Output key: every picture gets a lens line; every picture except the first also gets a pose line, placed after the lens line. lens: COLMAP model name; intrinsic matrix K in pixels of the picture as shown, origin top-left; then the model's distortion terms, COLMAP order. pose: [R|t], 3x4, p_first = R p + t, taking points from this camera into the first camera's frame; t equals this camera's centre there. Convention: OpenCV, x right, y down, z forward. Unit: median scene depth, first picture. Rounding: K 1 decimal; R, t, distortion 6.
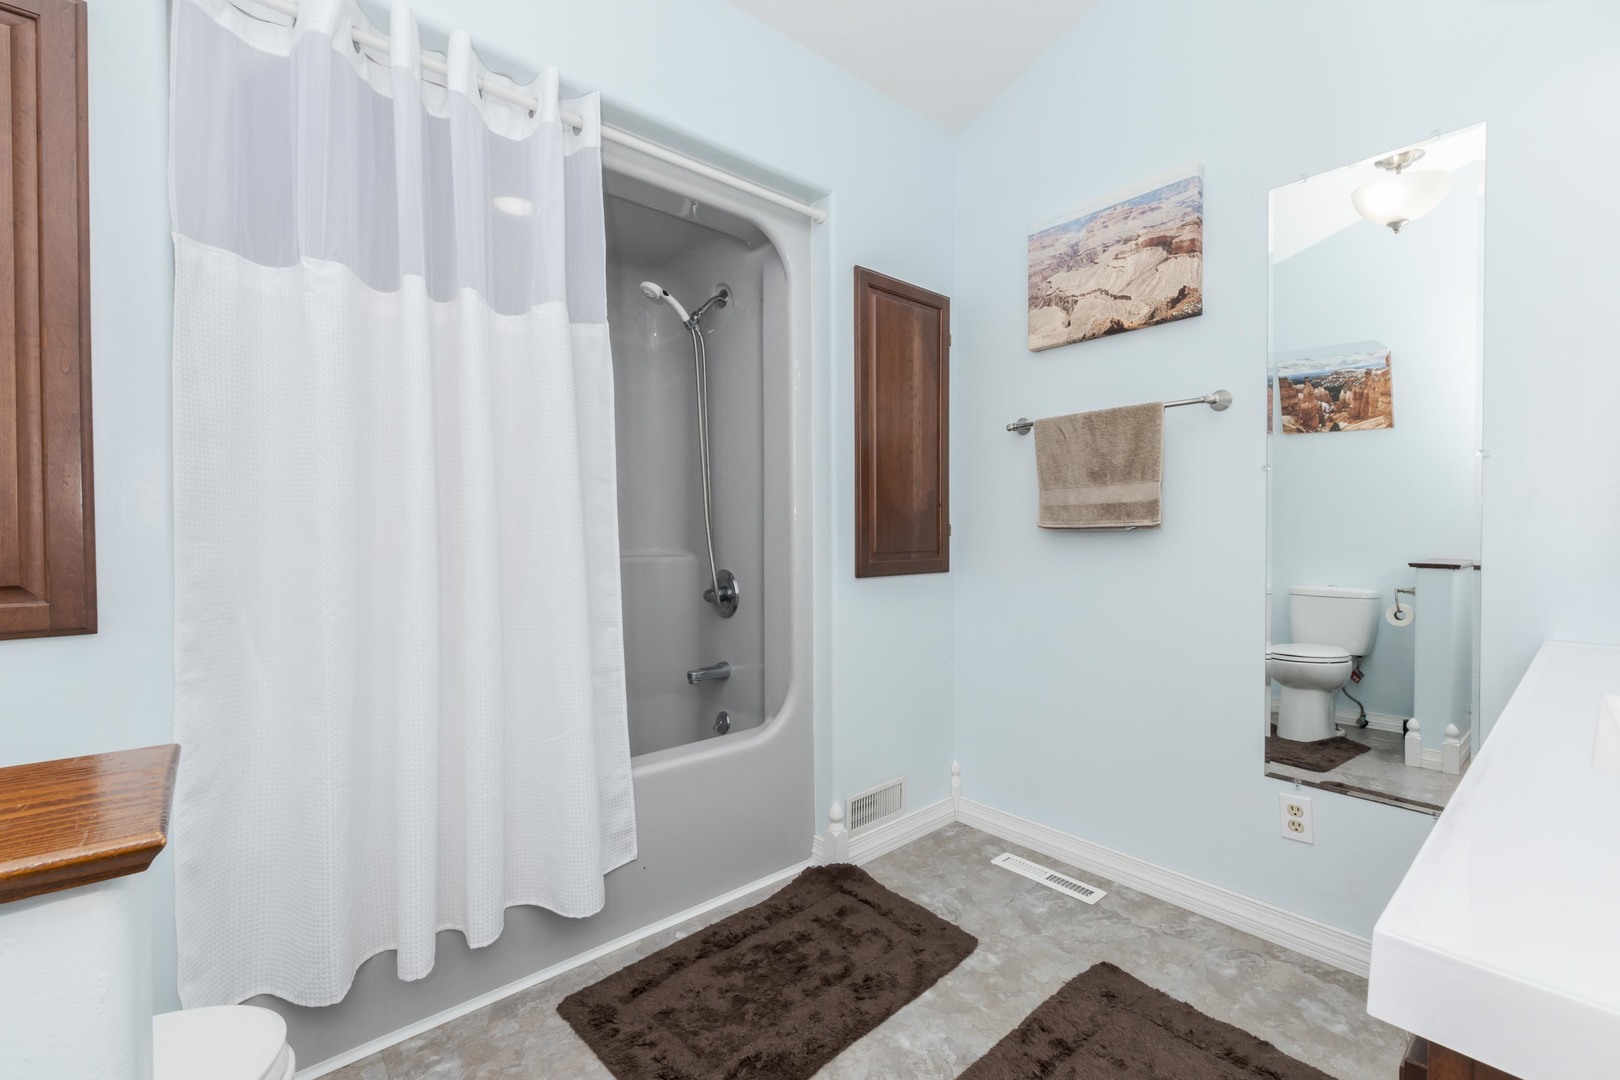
lens RADIAL K [[702.0, 0, 810.6], [0, 702.0, 539.4], [0, 0, 1]] dist [0.003203, -0.000305]
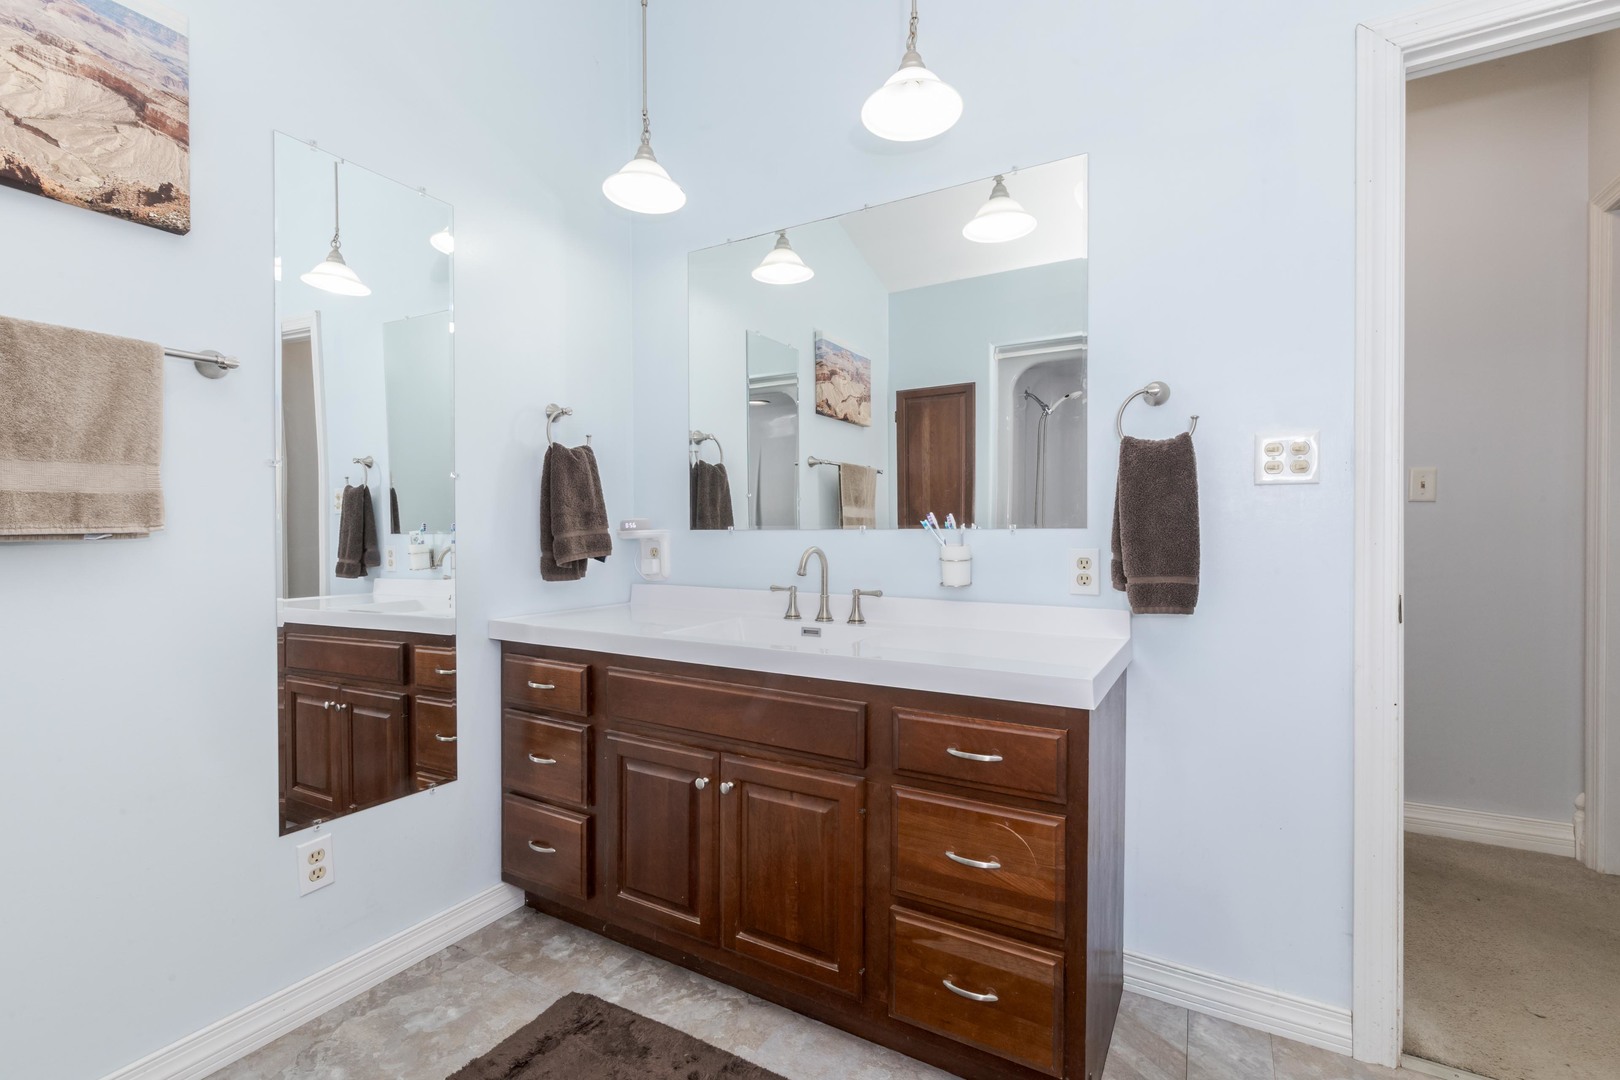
lens RADIAL K [[702.0, 0, 810.8], [0, 702.0, 536.1], [0, 0, 1]] dist [0.003203, -0.000305]
pose [[-0.321886, -0.001048, 0.946778, -0.312874], [0.017931, 0.999813, 0.007203, -0.010261], [-0.946609, 0.019296, -0.321807, 0.623074]]
